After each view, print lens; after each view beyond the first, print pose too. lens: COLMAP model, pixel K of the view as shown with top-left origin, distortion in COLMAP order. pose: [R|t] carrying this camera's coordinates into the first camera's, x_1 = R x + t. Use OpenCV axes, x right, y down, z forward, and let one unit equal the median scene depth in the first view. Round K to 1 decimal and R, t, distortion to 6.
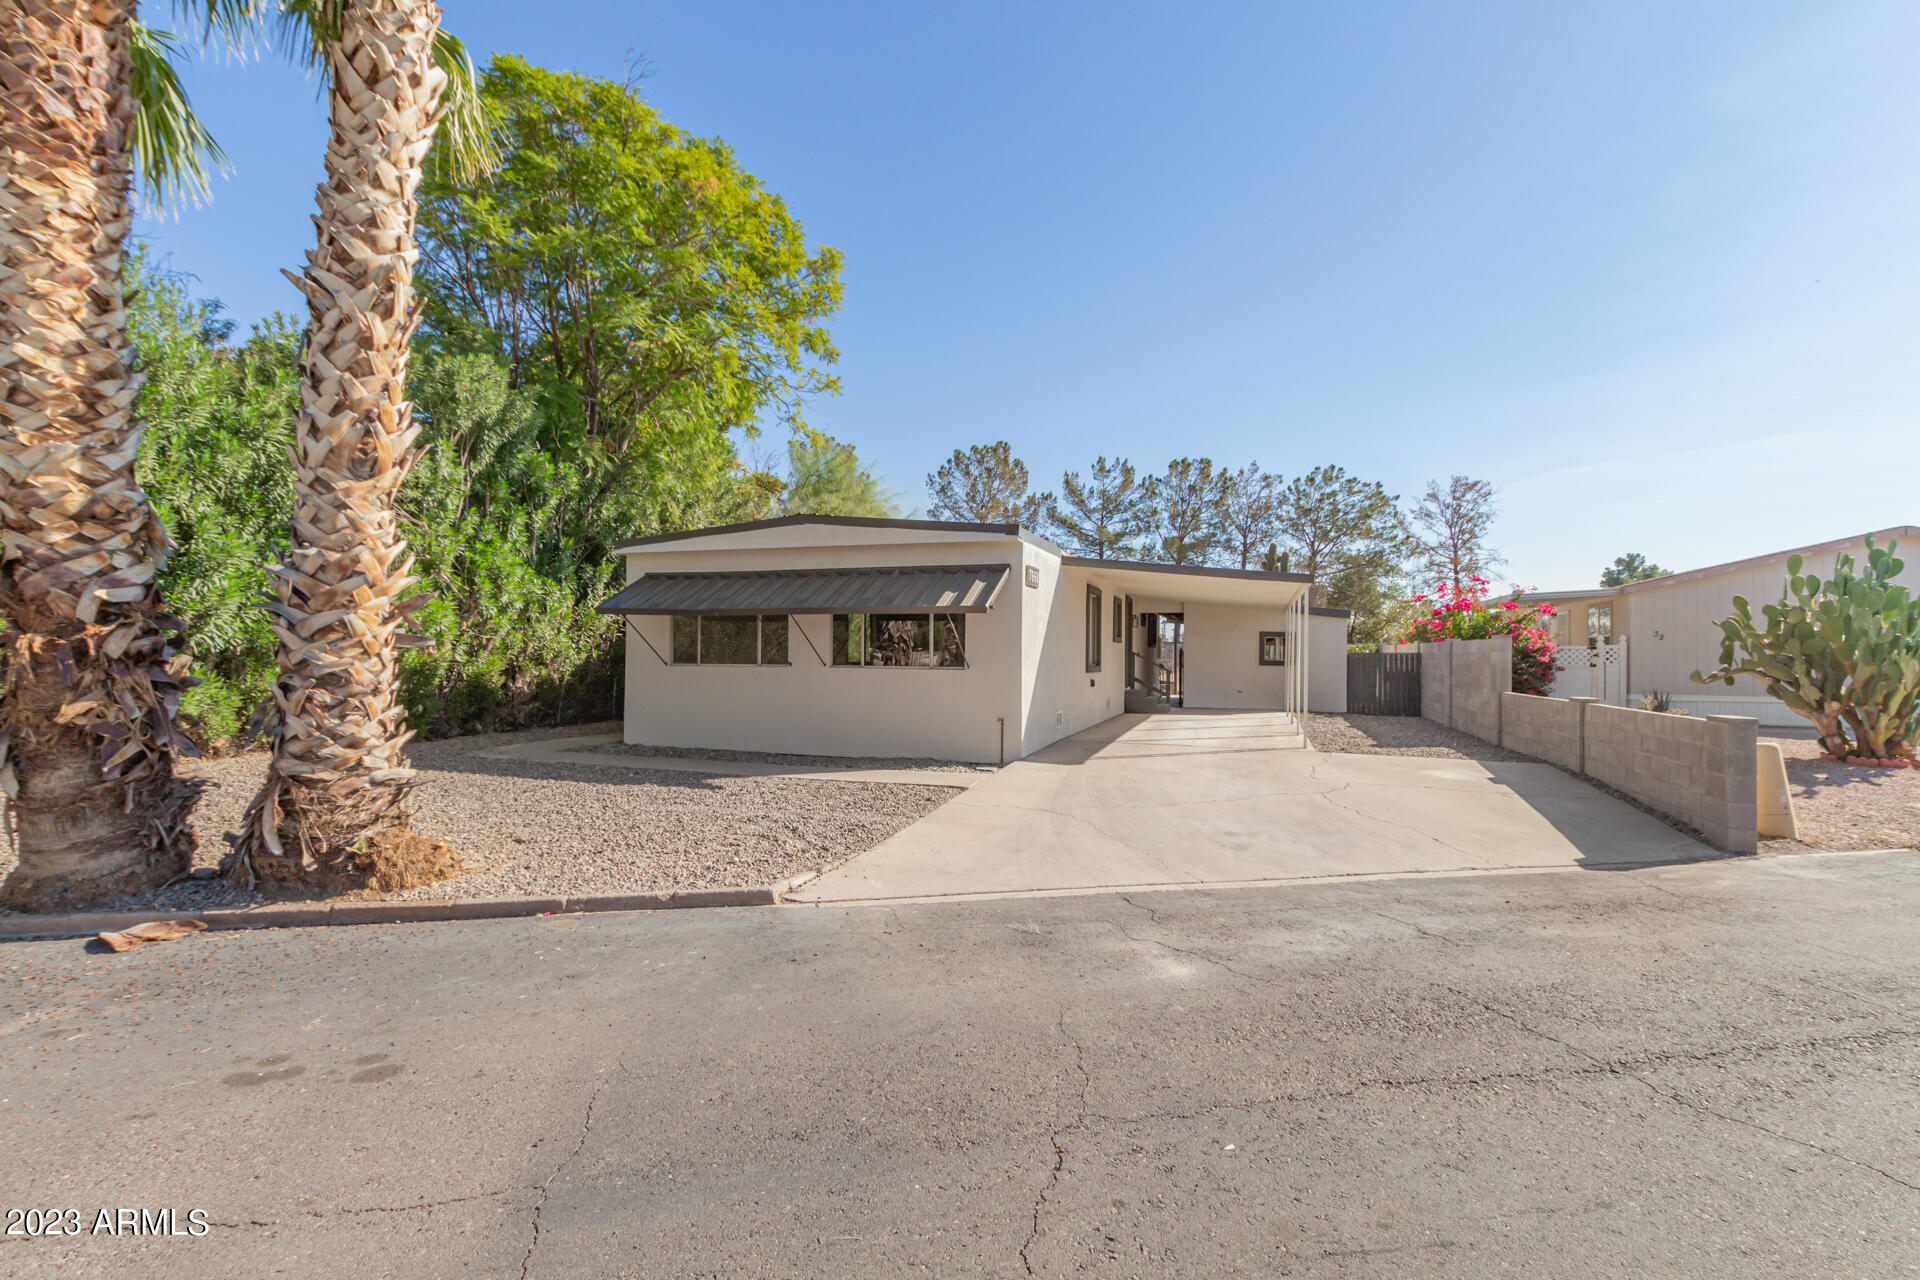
lens RADIAL K [[913.3, 0, 968.0], [0, 913.3, 642.6], [0, 0, 1]] dist [0.008283, -0.004062]
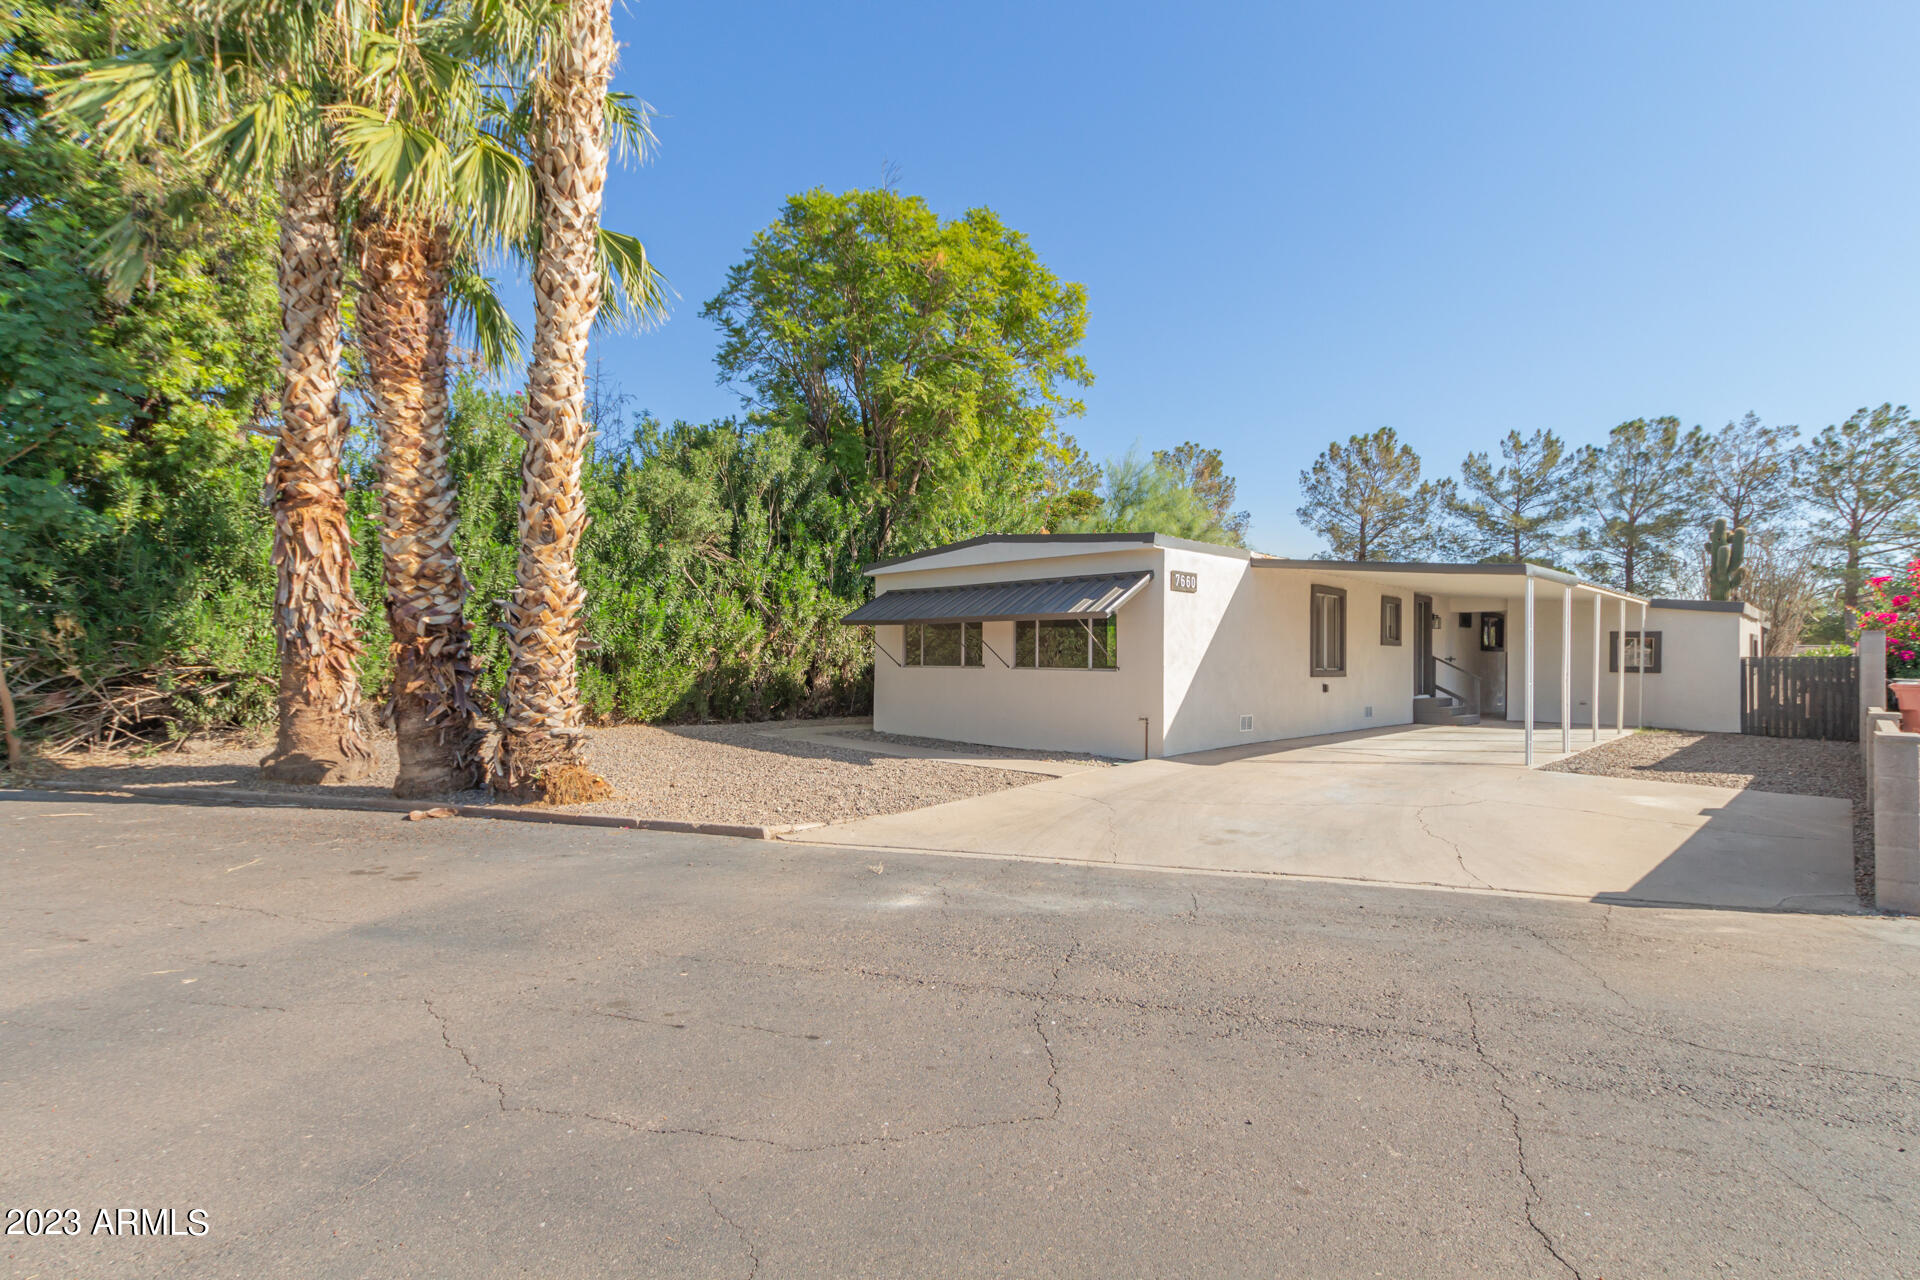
lens RADIAL K [[913.3, 0, 949.2], [0, 913.3, 639.6], [0, 0, 1]] dist [0.008283, -0.004062]
pose [[0.880065, -0.010610, -0.474734, 0.373663], [0.005013, 0.999902, -0.013055, 0.006370], [0.474826, 0.009109, 0.880032, -0.032982]]
